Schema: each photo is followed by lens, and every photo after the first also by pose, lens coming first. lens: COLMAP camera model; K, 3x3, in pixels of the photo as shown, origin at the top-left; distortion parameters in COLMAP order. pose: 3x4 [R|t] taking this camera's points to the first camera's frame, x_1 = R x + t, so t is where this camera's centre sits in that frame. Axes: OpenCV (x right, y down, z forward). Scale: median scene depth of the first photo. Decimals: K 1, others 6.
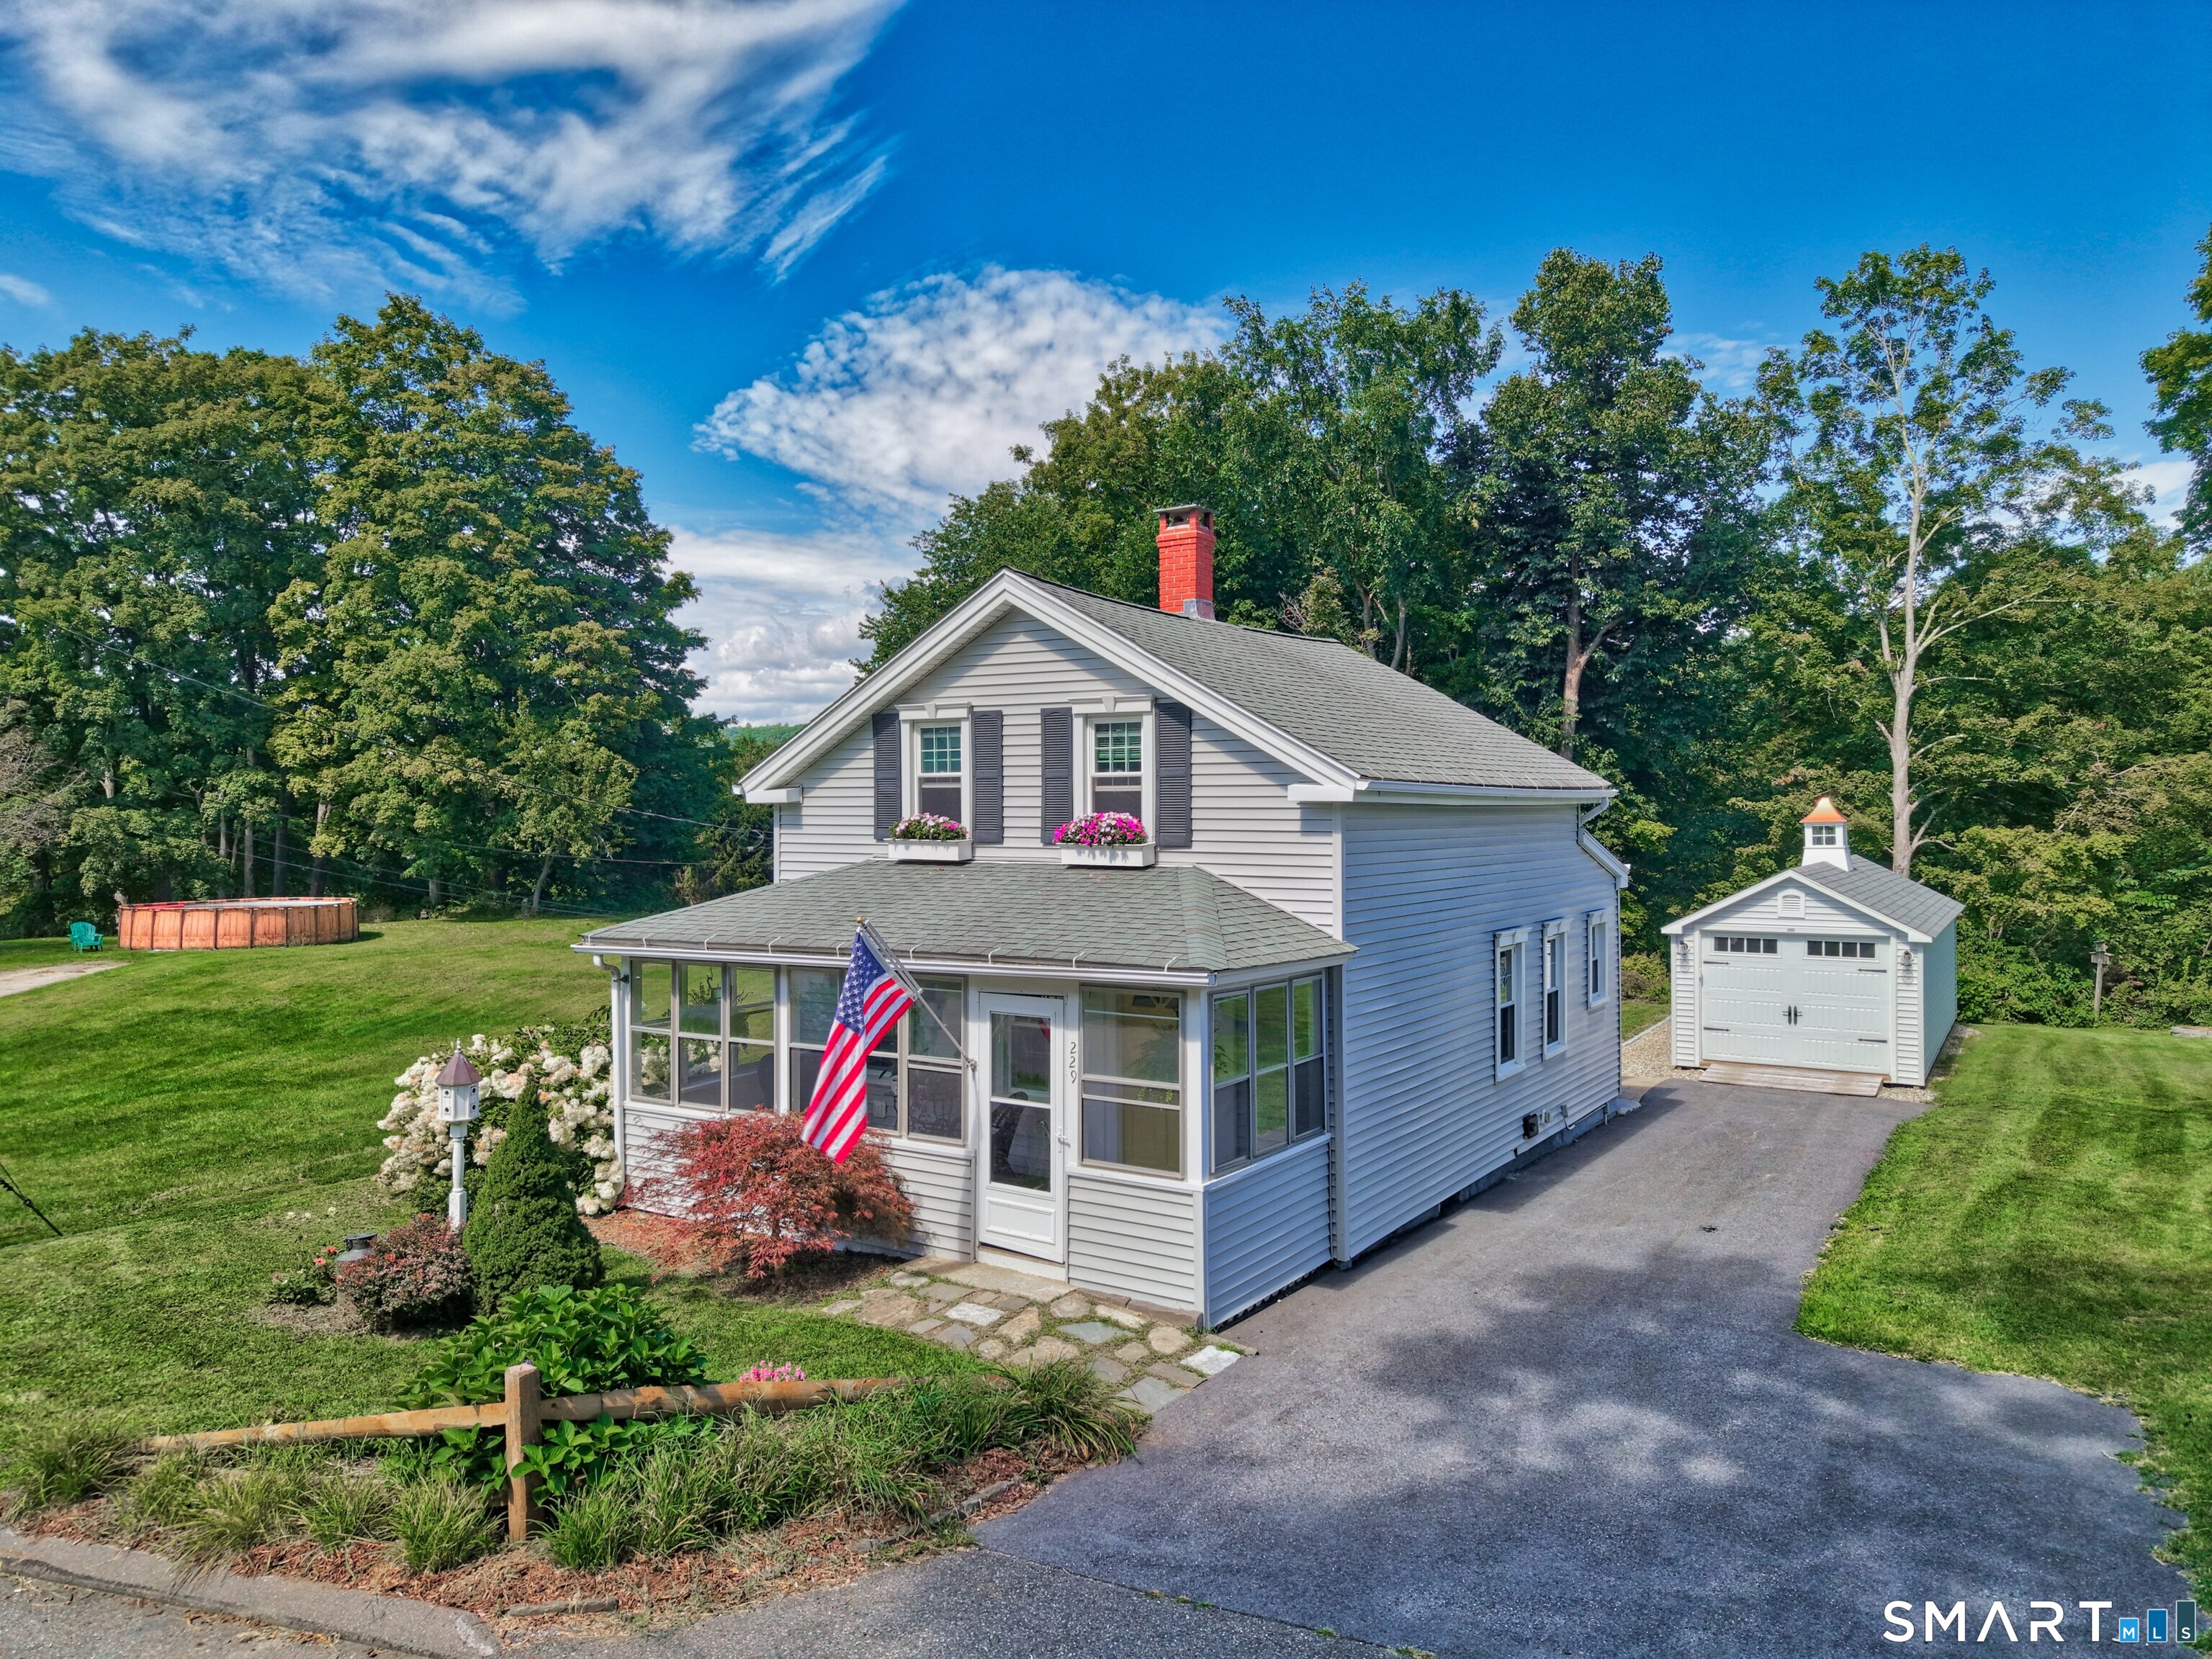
lens RADIAL K [[1497.3, 0, 1097.0], [0, 1497.3, 827.4], [0, 0, 1]] dist [0.044636, -0.067385]
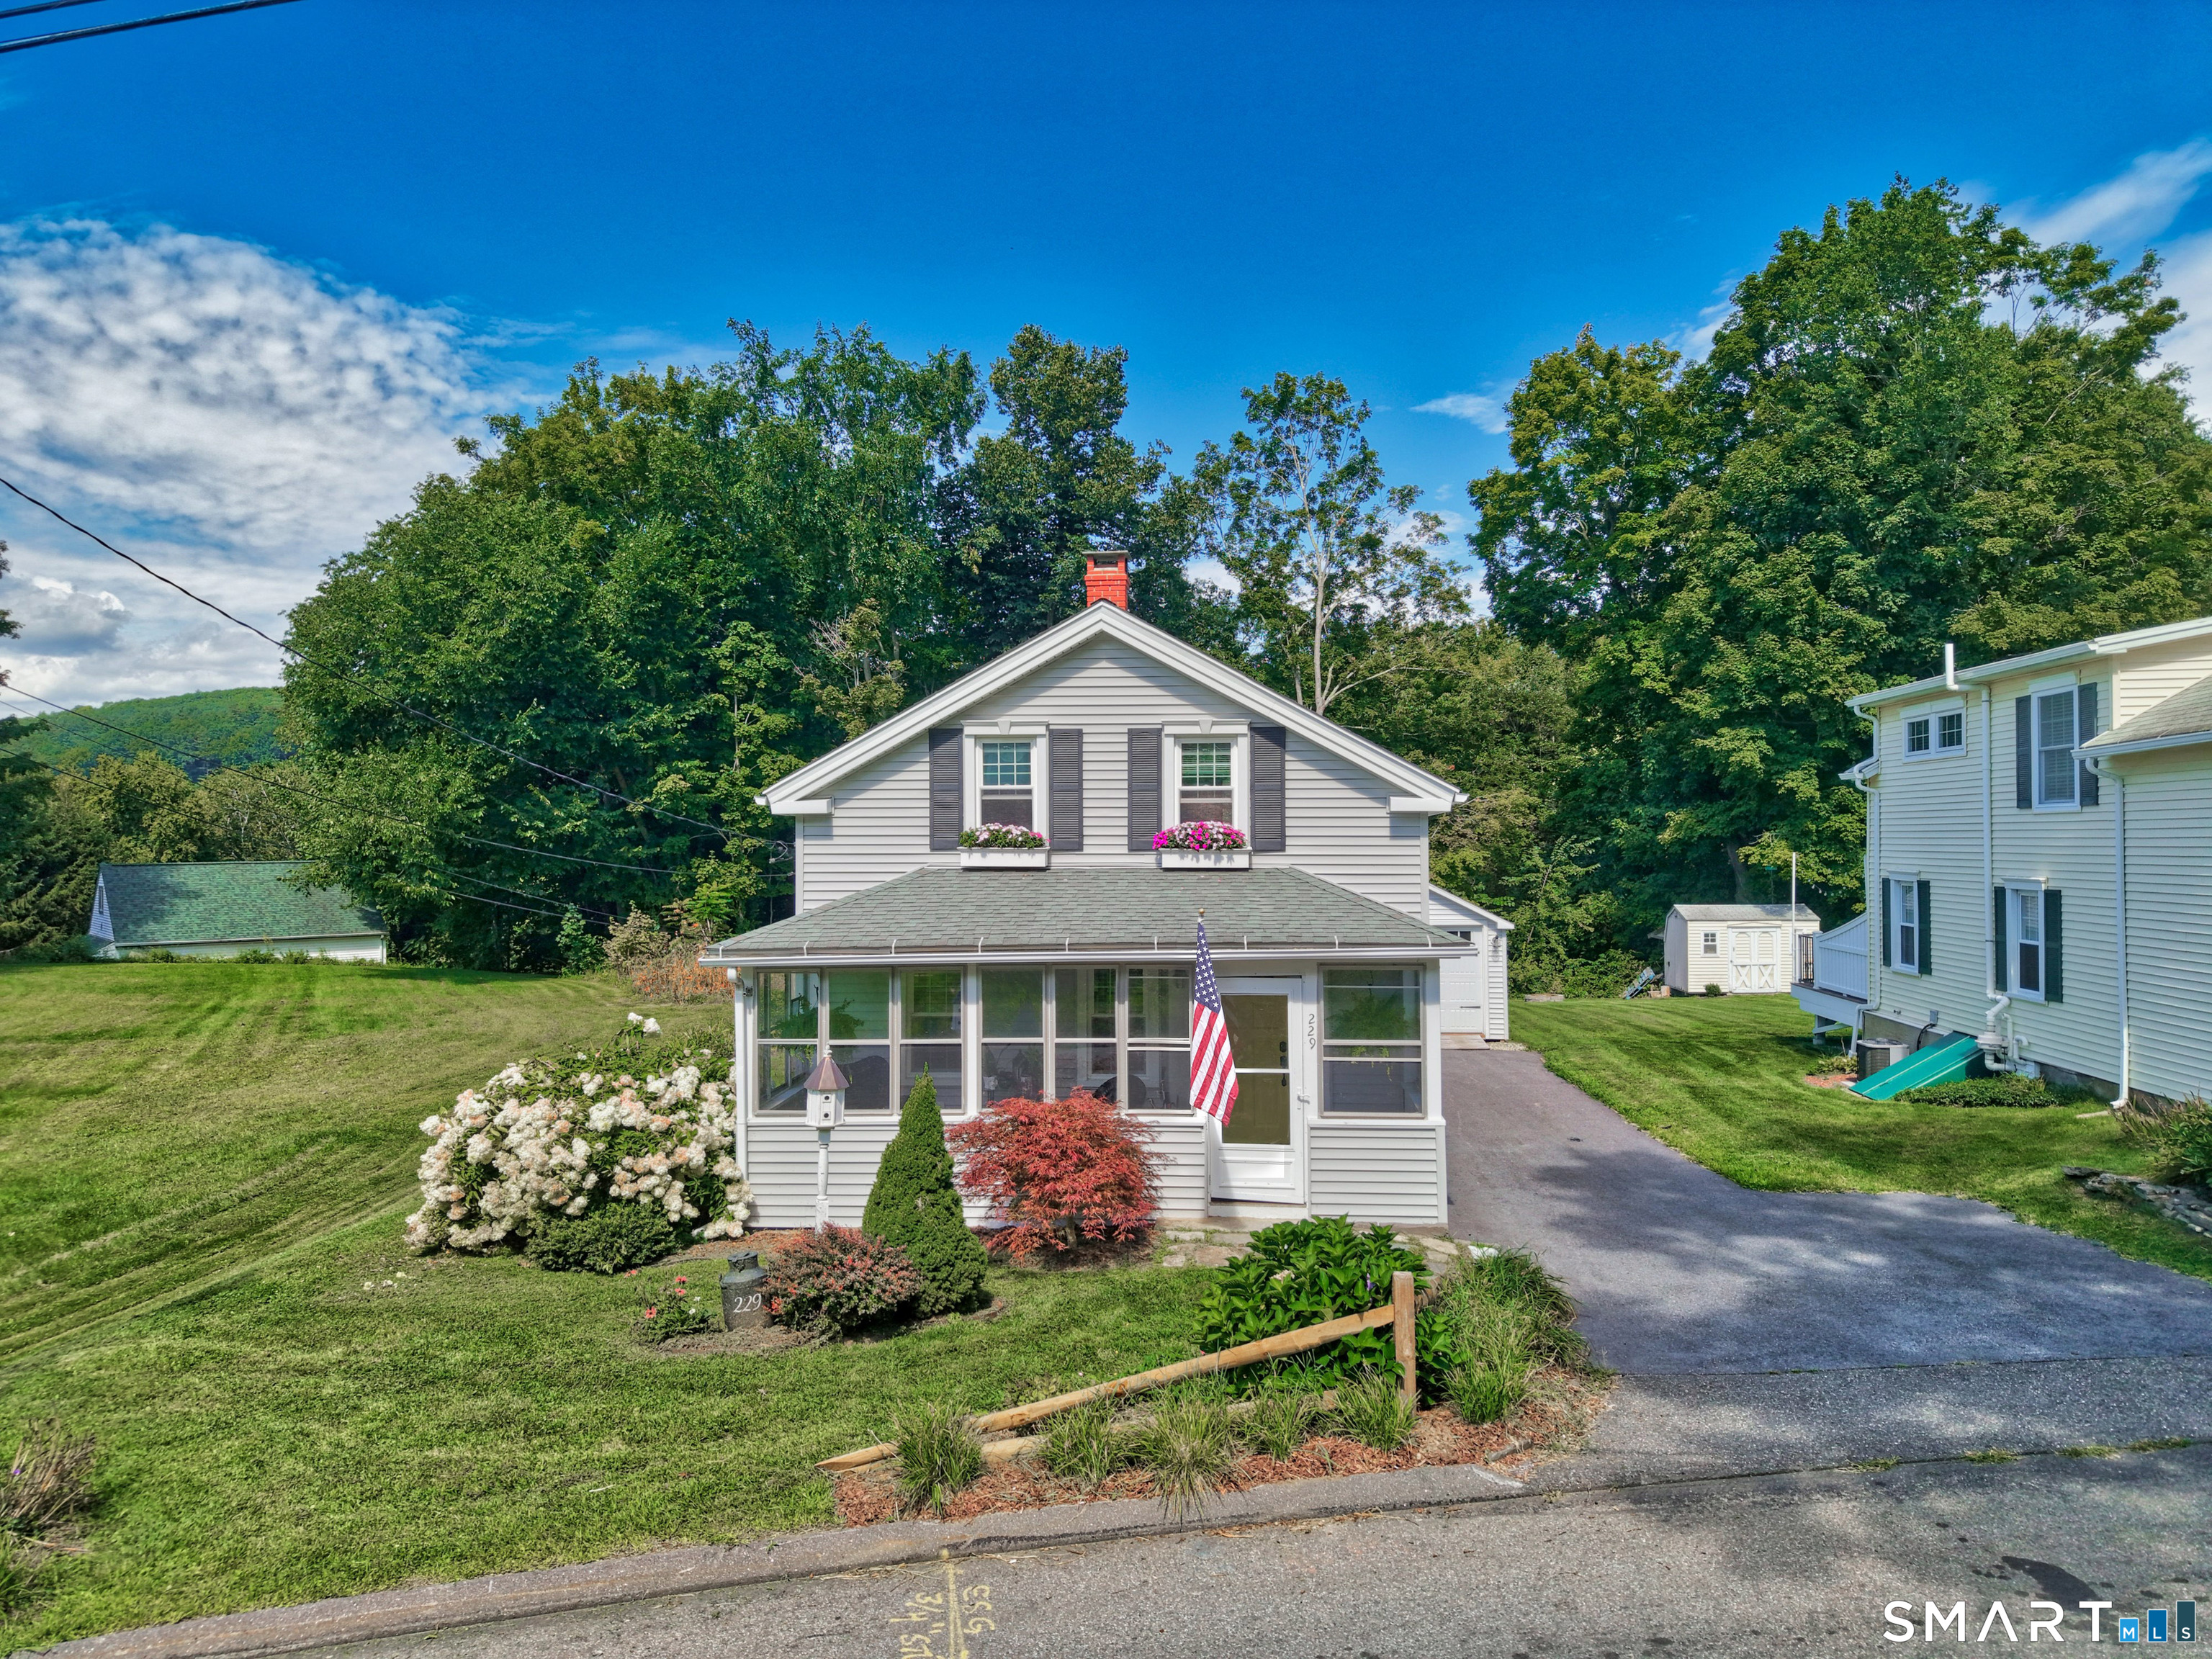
lens RADIAL K [[1497.3, 0, 1097.0], [0, 1497.3, 827.4], [0, 0, 1]] dist [0.044636, -0.067385]
pose [[0.881733, 0.001105, 0.471747, -0.566481], [0.008538, 0.999796, -0.018301, 0.013856], [-0.471671, 0.020164, 0.881544, 0.033536]]
